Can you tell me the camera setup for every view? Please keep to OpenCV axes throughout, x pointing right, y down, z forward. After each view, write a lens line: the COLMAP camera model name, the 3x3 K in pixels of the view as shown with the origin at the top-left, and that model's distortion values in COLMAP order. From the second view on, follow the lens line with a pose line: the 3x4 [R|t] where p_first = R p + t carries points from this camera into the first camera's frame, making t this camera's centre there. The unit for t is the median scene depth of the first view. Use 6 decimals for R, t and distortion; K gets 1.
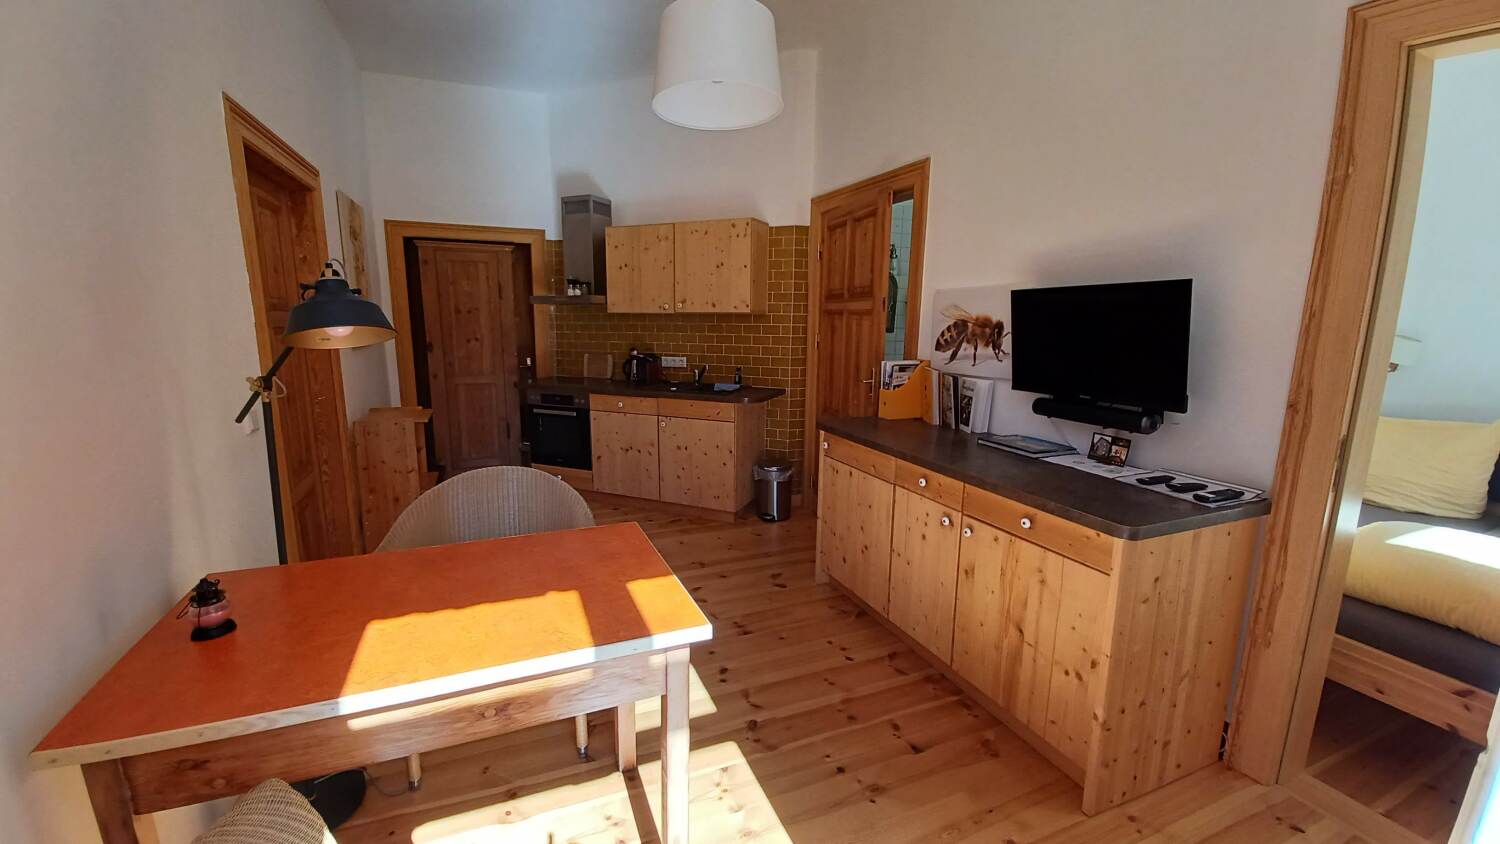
lens RADIAL K [[600.4, 0, 730.2], [0, 600.4, 422.8], [0, 0, 1]] dist [0.000393, -0.000554]
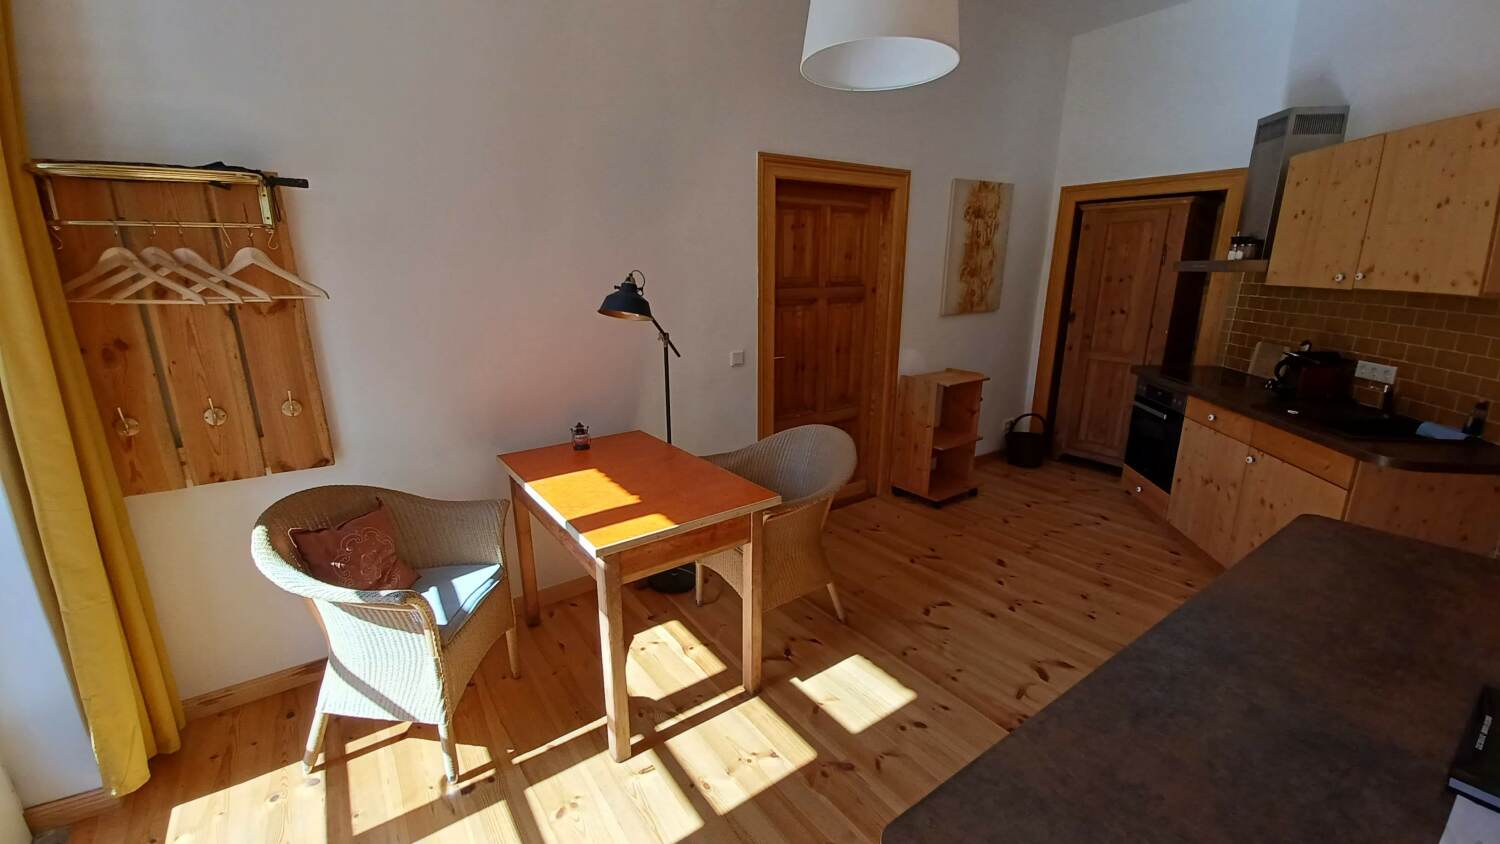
lens RADIAL K [[600.4, 0, 724.9], [0, 600.4, 423.1], [0, 0, 1]] dist [0.000393, -0.000554]
pose [[0.220478, 0.237986, -0.945913, 0.346443], [-0.162267, 0.965213, 0.205019, -0.072614], [0.961800, 0.108288, 0.251425, 0.253005]]
